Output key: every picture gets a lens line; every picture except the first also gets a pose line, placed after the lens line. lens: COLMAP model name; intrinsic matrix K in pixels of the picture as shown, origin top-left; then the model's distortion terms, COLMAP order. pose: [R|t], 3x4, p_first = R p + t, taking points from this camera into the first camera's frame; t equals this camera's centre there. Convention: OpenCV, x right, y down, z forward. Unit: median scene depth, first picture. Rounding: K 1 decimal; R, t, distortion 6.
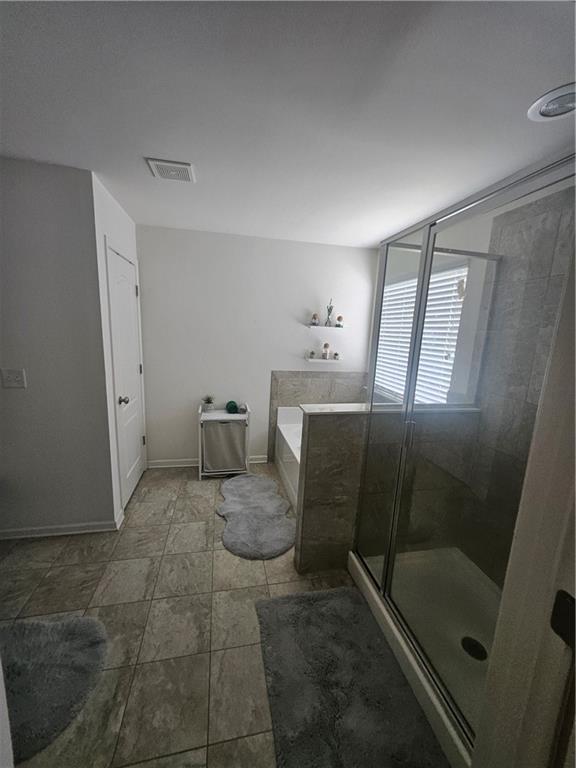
lens RADIAL K [[301.3, 0, 279.2], [0, 301.3, 381.7], [0, 0, 1]] dist [0.001279, 0.000357]
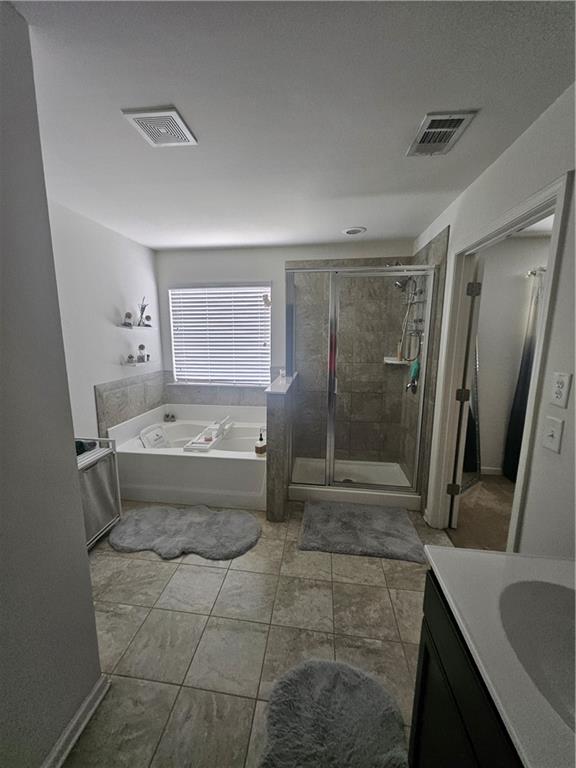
lens RADIAL K [[305.8, 0, 280.8], [0, 305.8, 385.4], [0, 0, 1]] dist [0.002591, 0.000122]
pose [[0.319639, -0.200937, 0.925989, -0.889872], [0.180025, 0.972334, 0.148852, -0.101395], [-0.930281, 0.119122, 0.346970, 0.431763]]
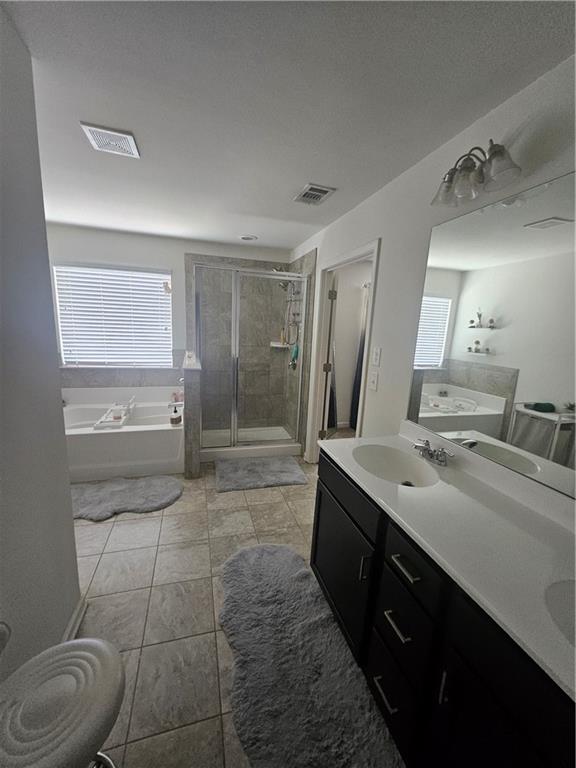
lens RADIAL K [[305.8, 0, 280.8], [0, 305.8, 385.4], [0, 0, 1]] dist [0.002591, 0.000122]
pose [[-0.083305, -0.238411, 0.967585, -1.183912], [0.128998, 0.960210, 0.247700, -0.122269], [-0.988140, 0.145451, -0.049236, 0.529828]]
